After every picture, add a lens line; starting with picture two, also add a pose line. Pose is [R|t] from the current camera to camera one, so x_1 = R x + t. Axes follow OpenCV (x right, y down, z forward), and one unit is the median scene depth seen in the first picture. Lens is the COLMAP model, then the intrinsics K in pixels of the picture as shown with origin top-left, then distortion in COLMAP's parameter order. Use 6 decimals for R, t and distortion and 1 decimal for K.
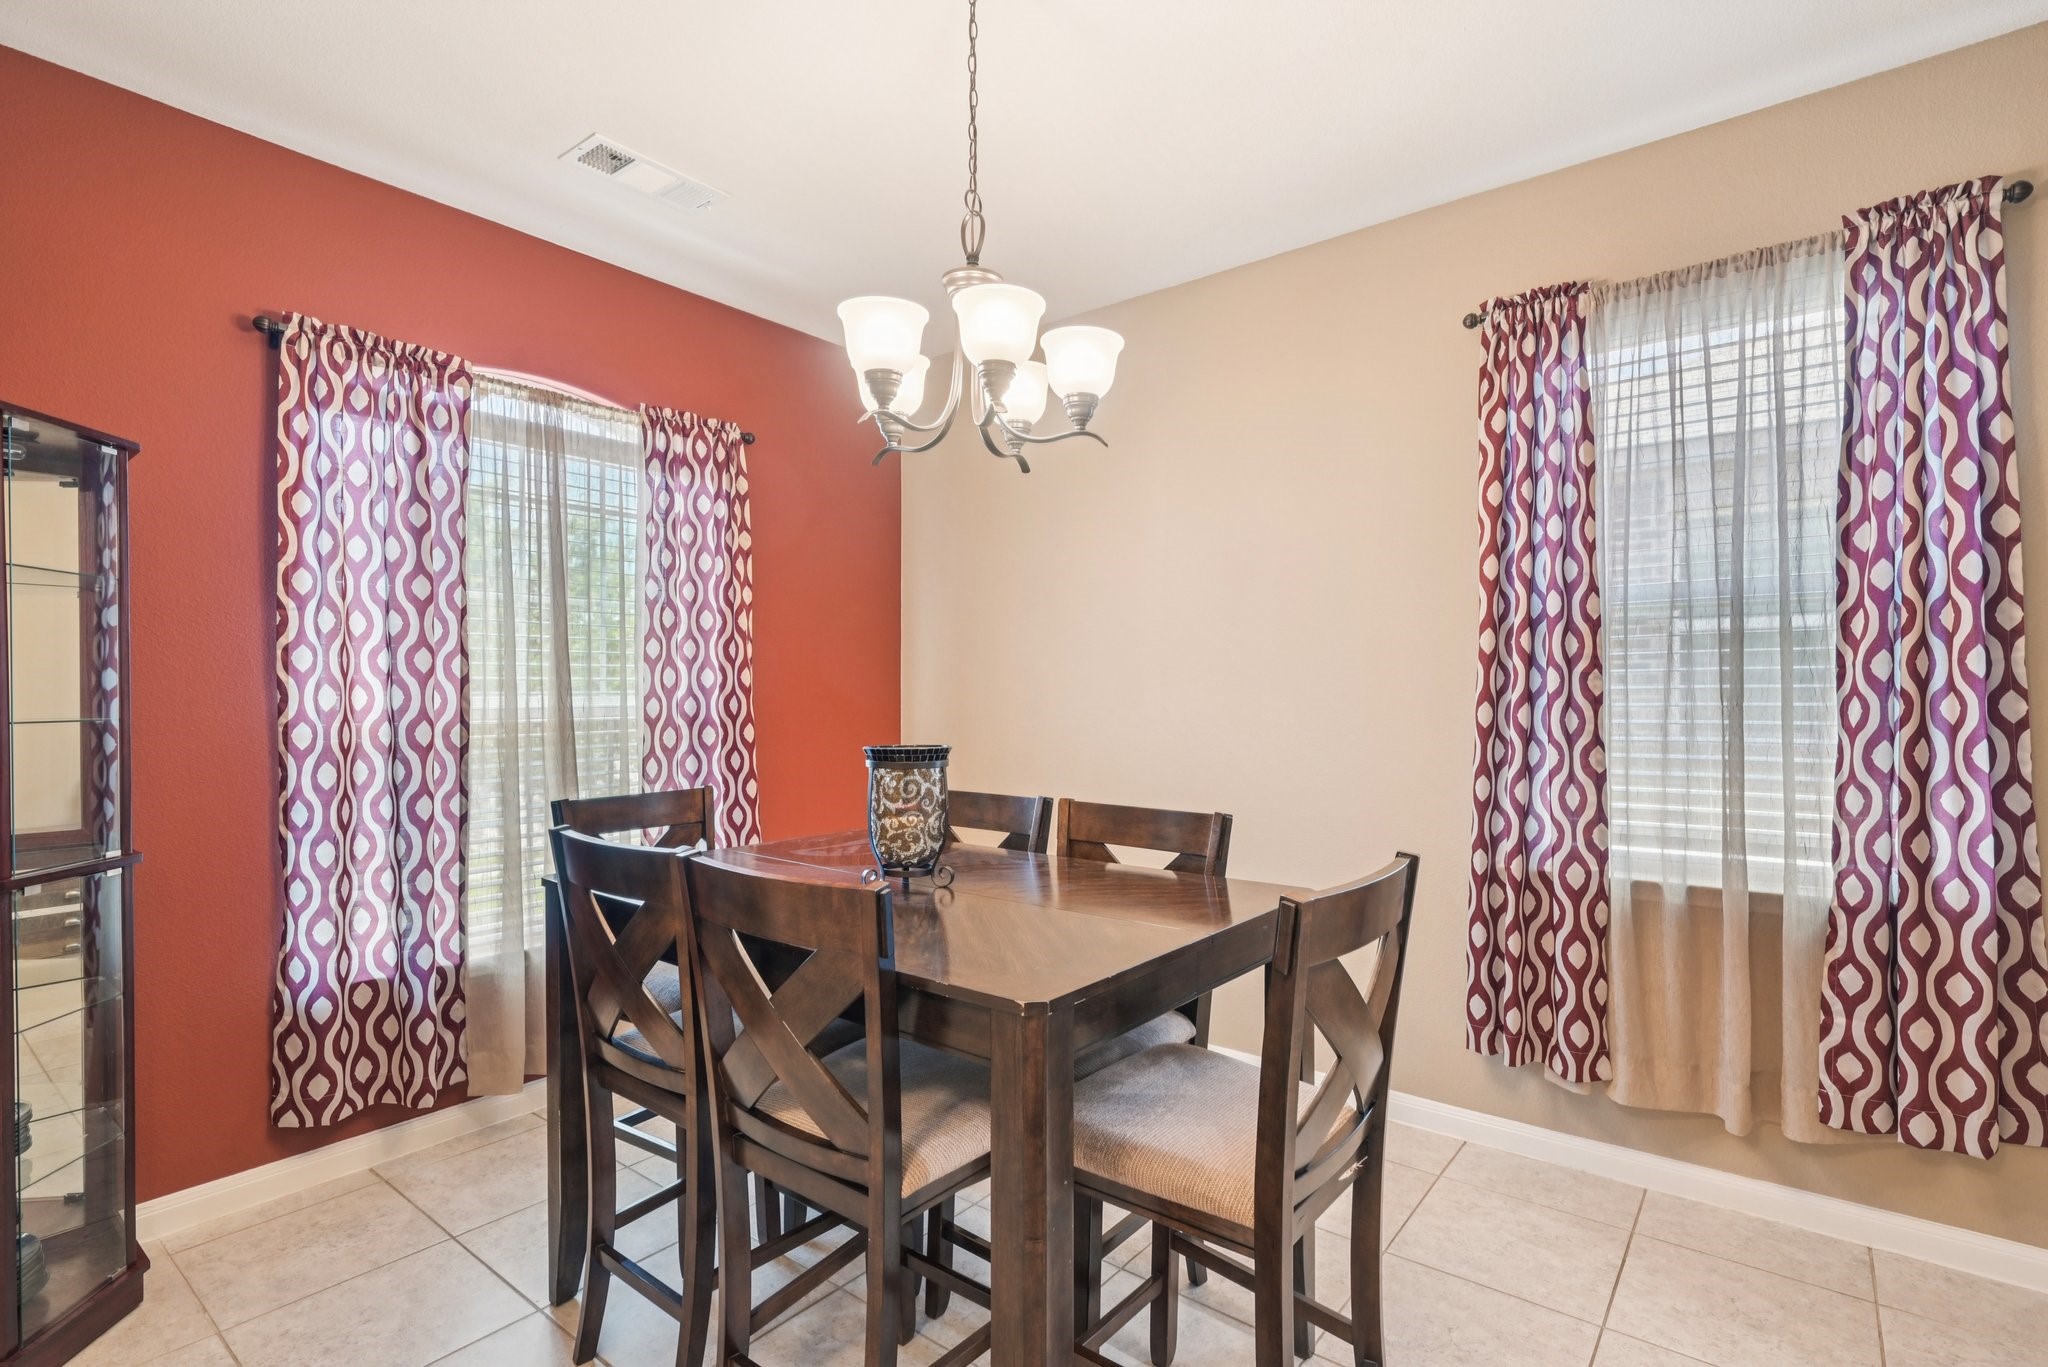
lens RADIAL K [[965.4, 0, 1024.2], [0, 965.4, 702.1], [0, 0, 1]] dist [-0.000833, 0.000501]
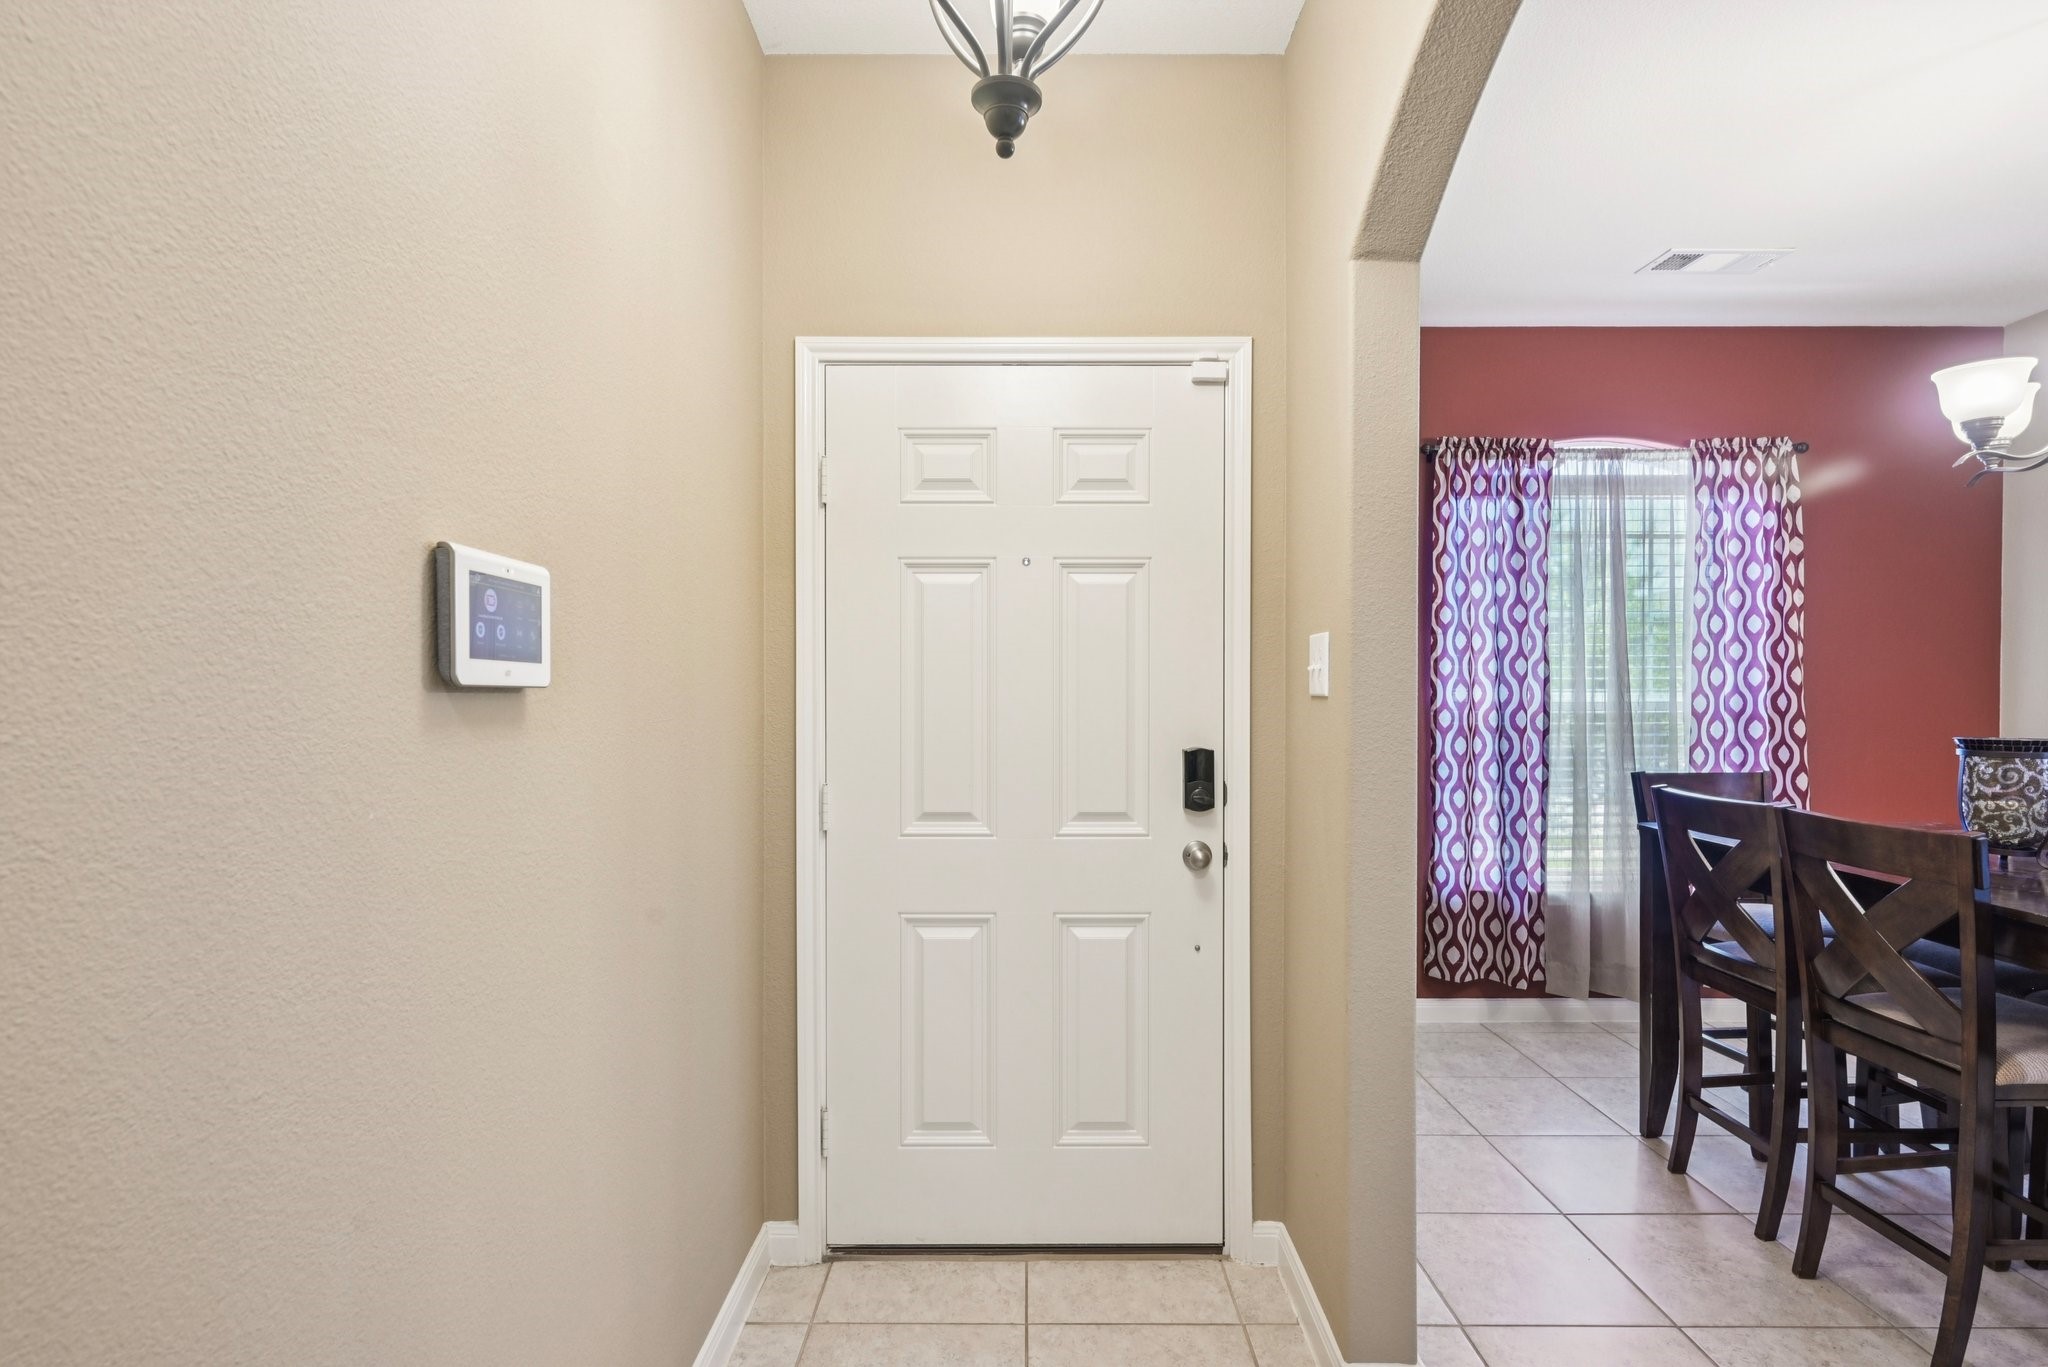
lens RADIAL K [[998.7, 0, 1027.7], [0, 998.7, 697.6], [0, 0, 1]] dist [0.000310, 0.000390]
pose [[0.622423, 0.007705, -0.782643, 0.054859], [-0.010244, 0.999946, 0.001697, 0.006155], [0.782614, 0.006962, 0.622468, -0.425286]]
